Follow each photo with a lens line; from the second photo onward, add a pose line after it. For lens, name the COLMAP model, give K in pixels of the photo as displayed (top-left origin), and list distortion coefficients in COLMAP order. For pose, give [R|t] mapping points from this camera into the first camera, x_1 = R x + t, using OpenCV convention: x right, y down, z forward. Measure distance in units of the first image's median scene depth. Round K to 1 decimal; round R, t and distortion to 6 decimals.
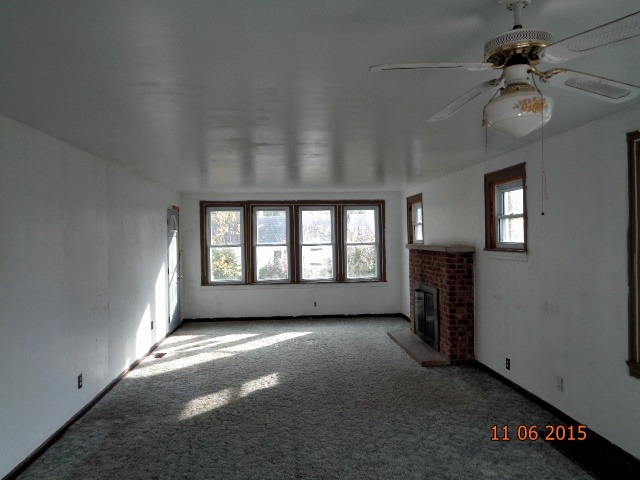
lens RADIAL K [[484.3, 0, 320.3], [0, 484.3, 239.0], [0, 0, 1]] dist [-0.013526, 0.005674]
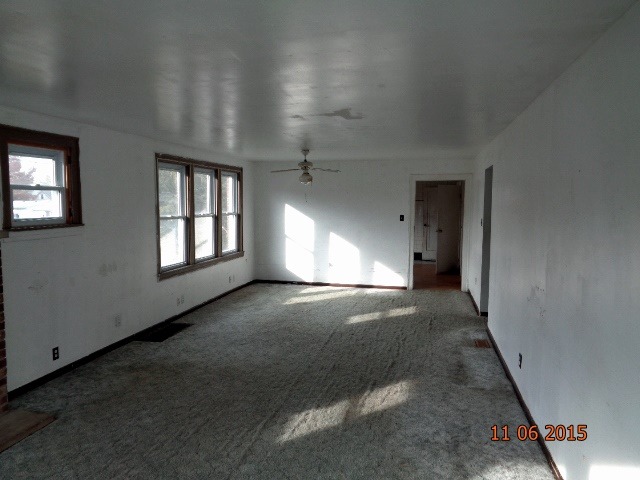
lens RADIAL K [[484.3, 0, 320.4], [0, 484.3, 239.9], [0, 0, 1]] dist [-0.013526, 0.005674]
pose [[-0.953487, -0.008892, 0.301302, -0.351789], [0.017885, 0.996135, 0.085994, -0.019390], [-0.300902, 0.087383, -0.949643, 1.706333]]
